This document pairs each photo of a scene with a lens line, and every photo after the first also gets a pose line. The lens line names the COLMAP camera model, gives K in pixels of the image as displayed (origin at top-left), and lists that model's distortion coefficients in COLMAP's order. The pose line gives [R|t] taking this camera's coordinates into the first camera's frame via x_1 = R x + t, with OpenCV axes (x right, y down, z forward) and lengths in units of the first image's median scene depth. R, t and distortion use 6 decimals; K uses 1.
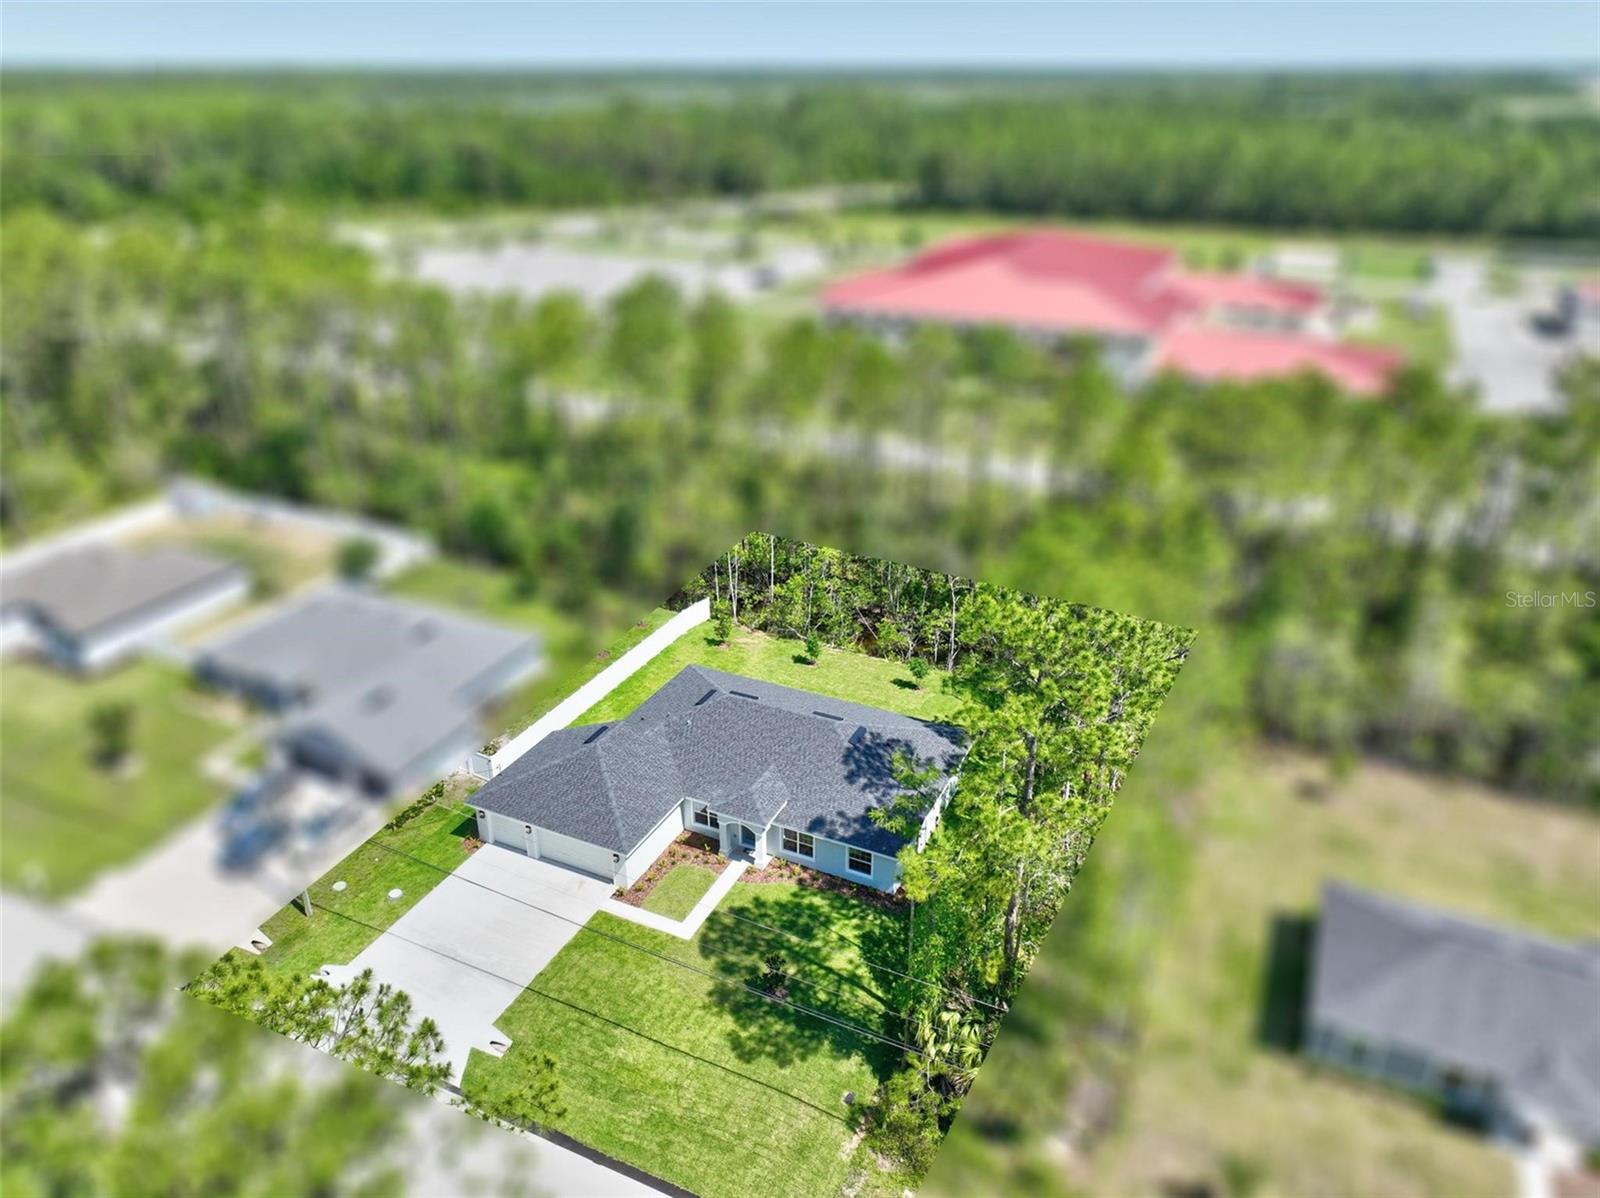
lens RADIAL K [[1125.9, 0, 800.0], [0, 1125.9, 599.0], [0, 0, 1]] dist [-0.001635, 0.014780]
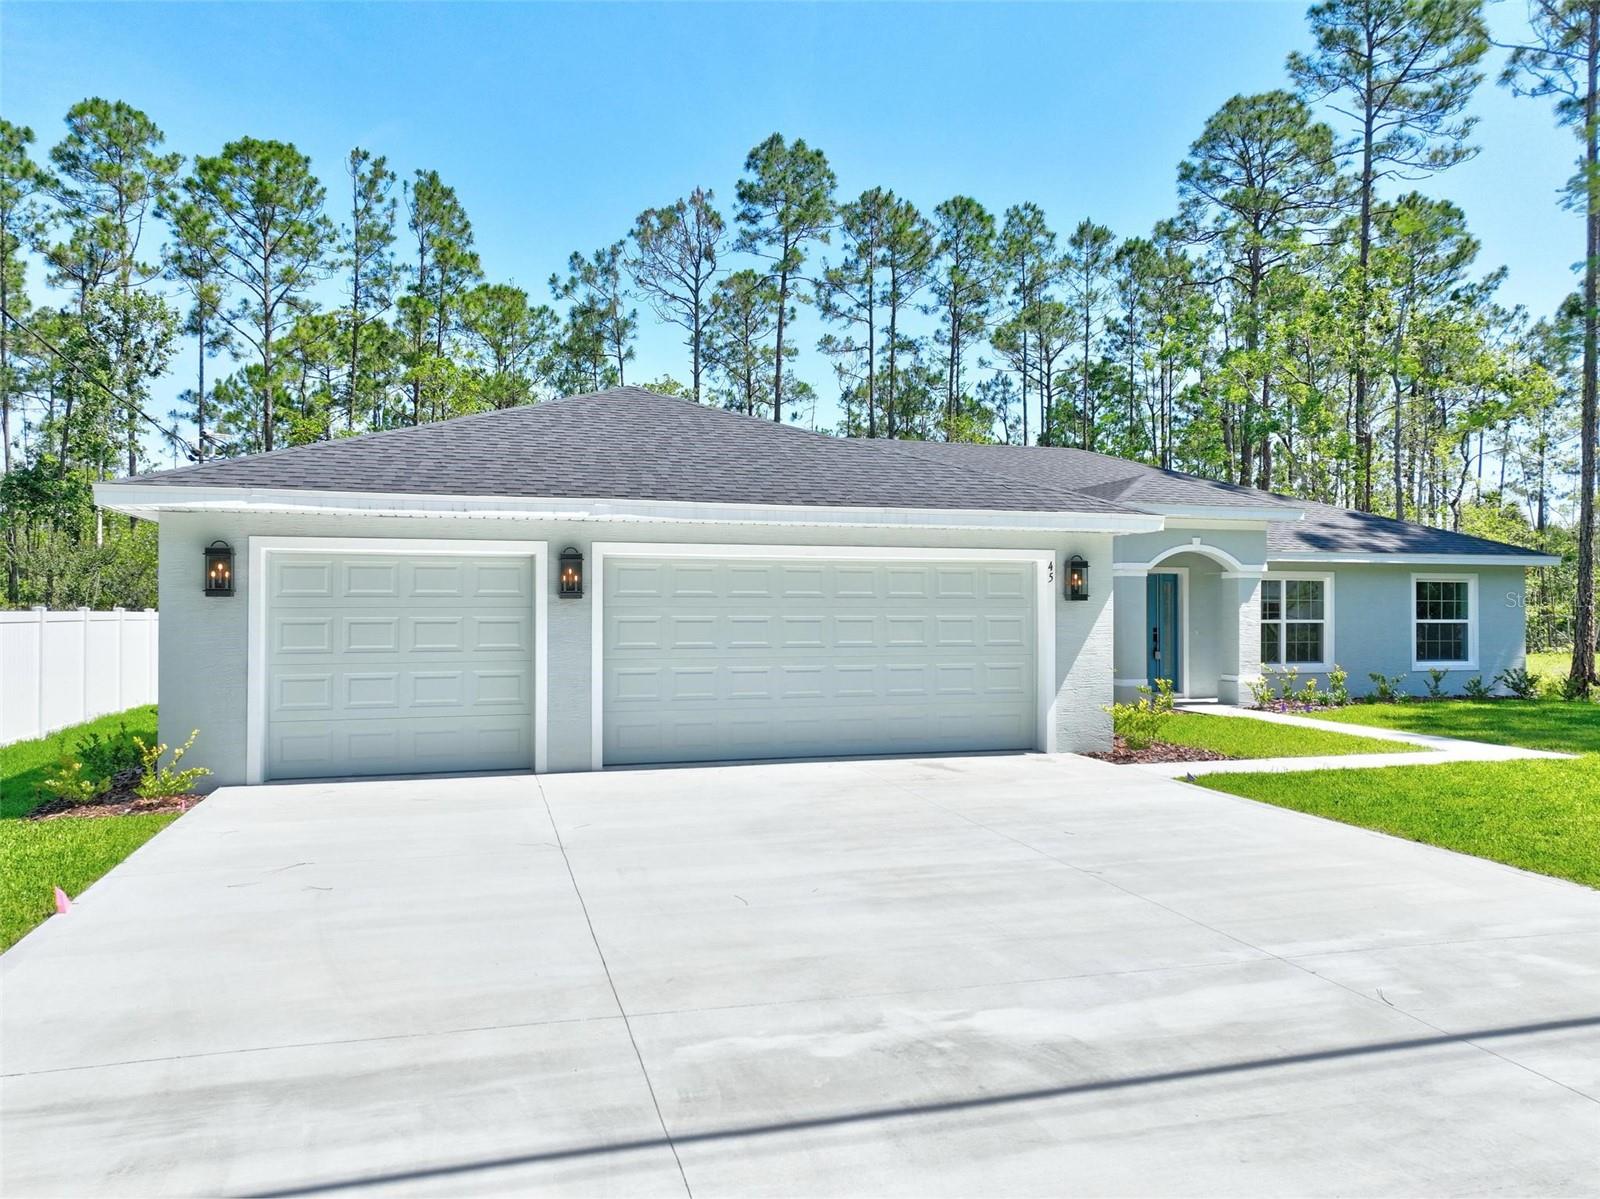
lens RADIAL K [[1125.9, 0, 800.0], [0, 1125.9, 599.5], [0, 0, 1]] dist [-0.001635, 0.014780]
pose [[0.743675, 0.008052, 0.668493, -0.337944], [0.288365, 0.898263, -0.331615, 0.281216], [-0.603152, 0.439384, 0.665694, 0.860316]]
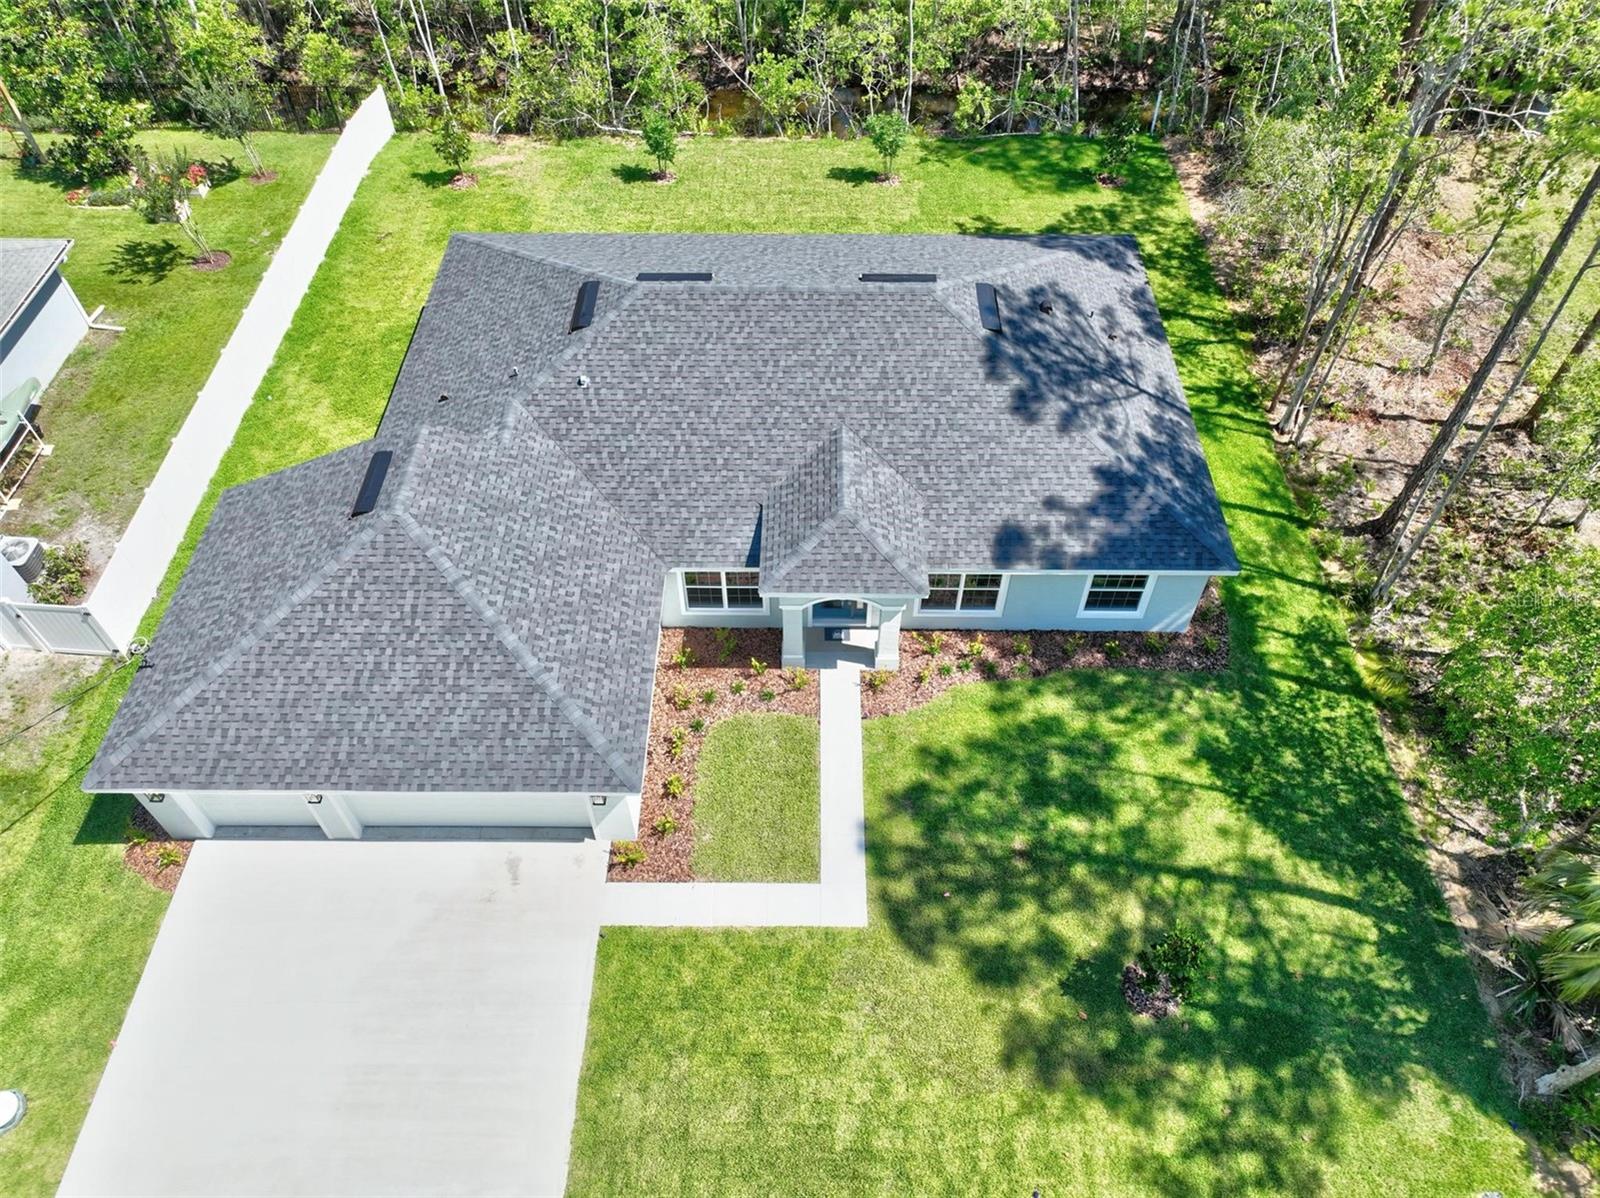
lens RADIAL K [[1123.8, 0, 802.7], [0, 1123.8, 603.4], [0, 0, 1]] dist [-0.003564, 0.019855]
pose [[0.905972, -0.327067, 0.268780, -0.175587], [0.183790, 0.875827, 0.446261, 0.016386], [-0.381362, -0.354901, 0.853586, 0.652568]]
